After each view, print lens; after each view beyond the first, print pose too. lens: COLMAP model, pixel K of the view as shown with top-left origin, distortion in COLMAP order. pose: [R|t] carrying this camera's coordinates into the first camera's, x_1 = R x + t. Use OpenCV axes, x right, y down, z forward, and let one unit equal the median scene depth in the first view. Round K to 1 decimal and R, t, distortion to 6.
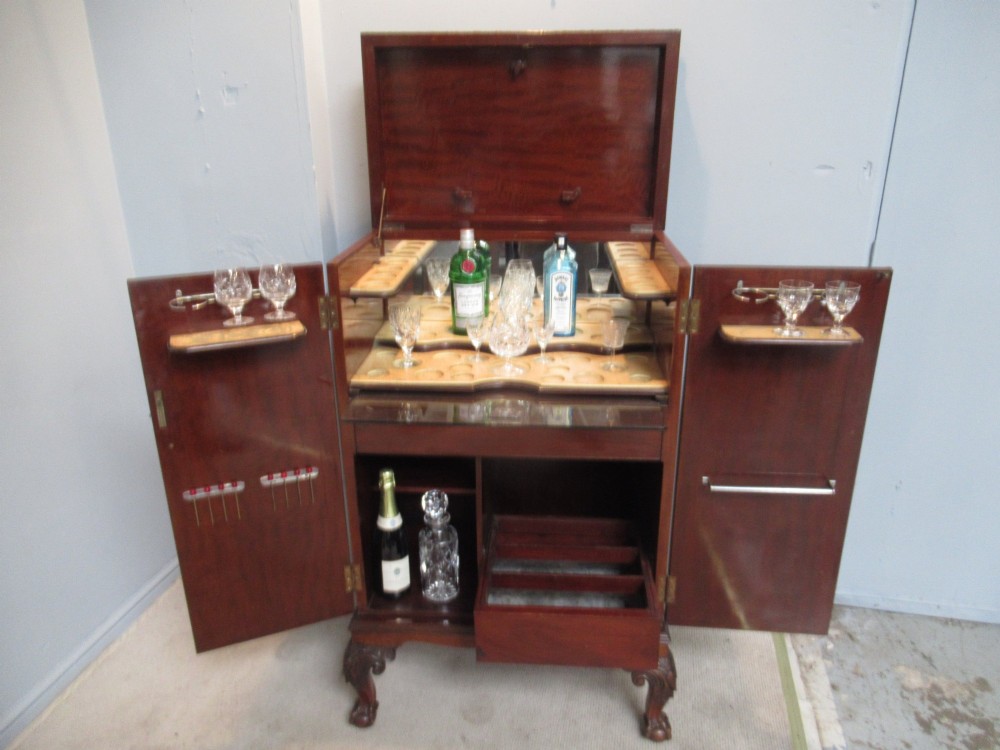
lens RADIAL K [[748.0, 0, 496.4], [0, 748.0, 375.4], [0, 0, 1]] dist [0.004090, -0.021951]
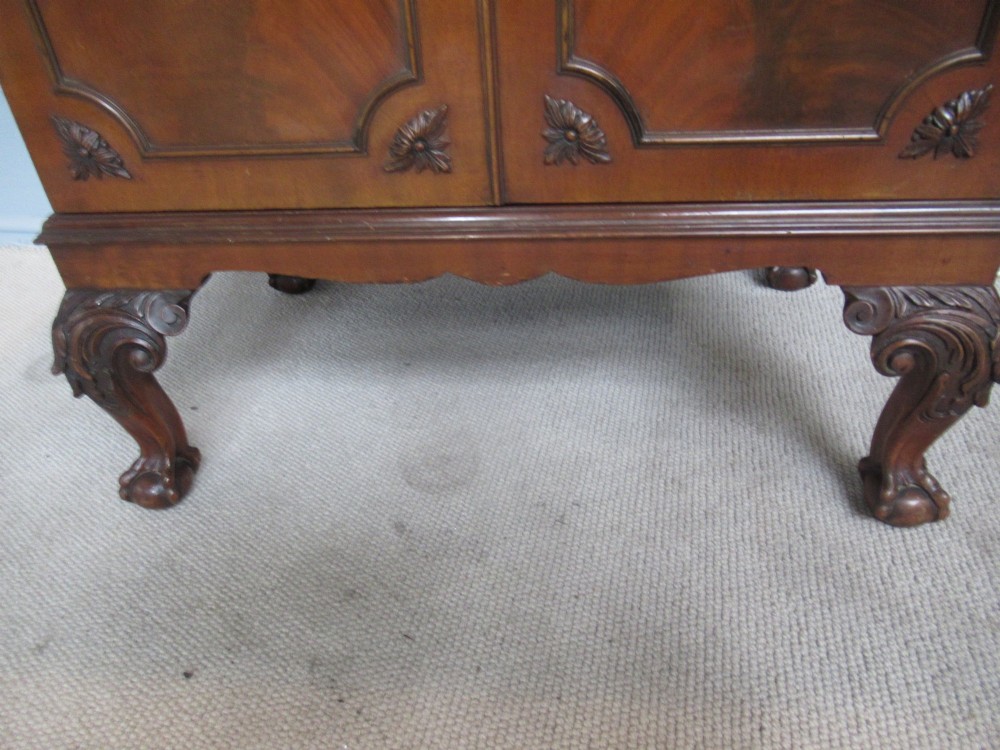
lens RADIAL K [[748.0, 0, 501.5], [0, 748.0, 374.8], [0, 0, 1]] dist [0.004090, -0.021951]
pose [[0.998819, -0.028088, -0.039656, 0.027849], [0.036979, 0.968760, 0.245228, 0.315392], [0.031529, -0.246405, 0.968654, 0.644903]]
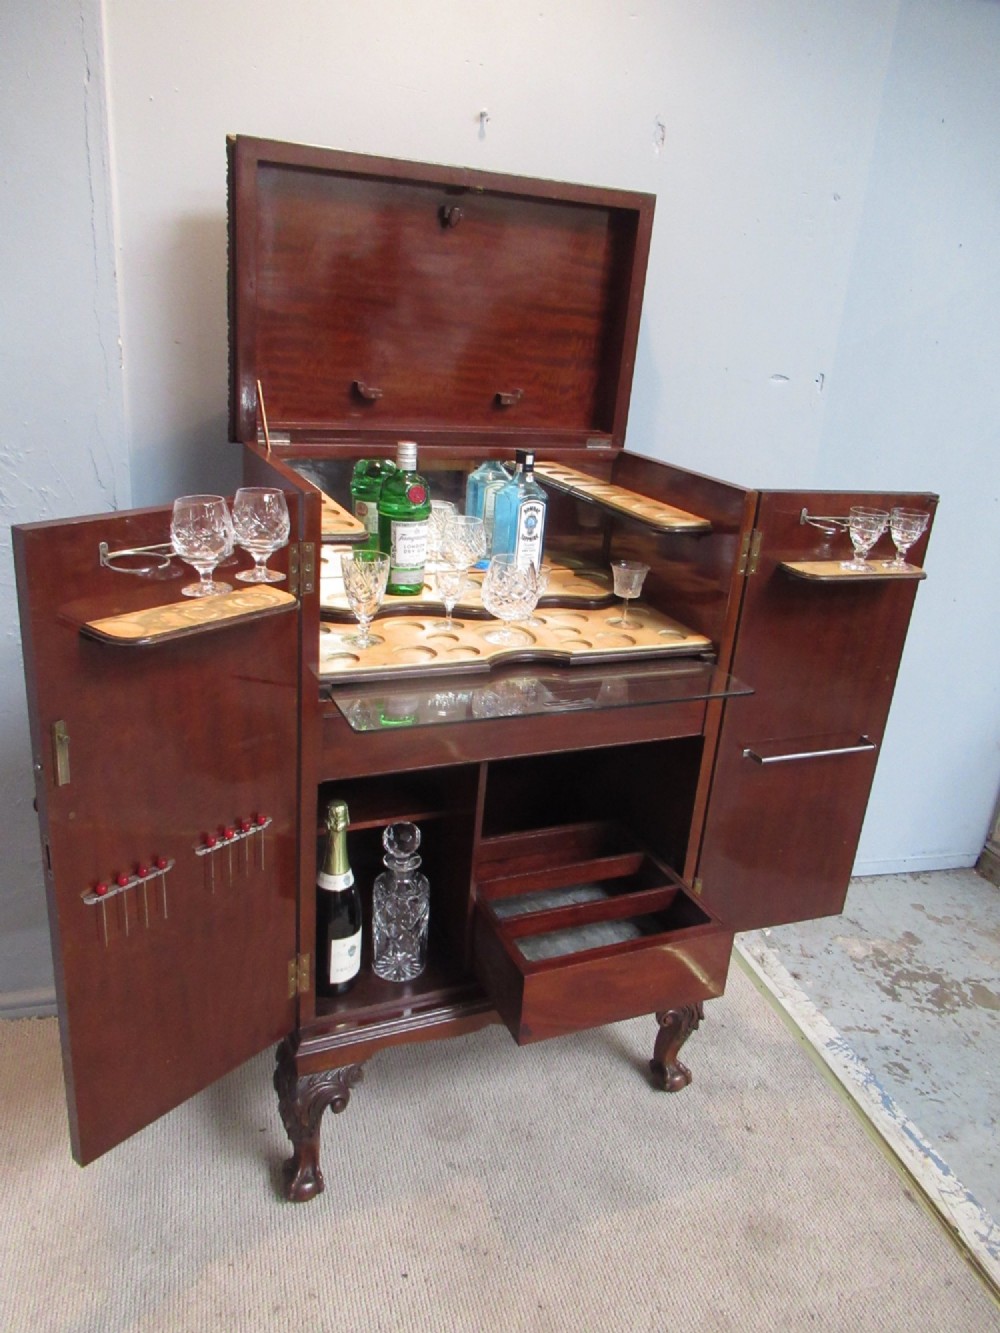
lens RADIAL K [[997.1, 0, 490.9], [0, 997.1, 654.8], [0, 0, 1]] dist [0.004090, -0.021951]
pose [[0.876770, -0.080843, 0.474067, -0.417541], [0.079419, 0.996574, 0.023065, -0.013158], [-0.474307, 0.017427, 0.880187, 0.151043]]
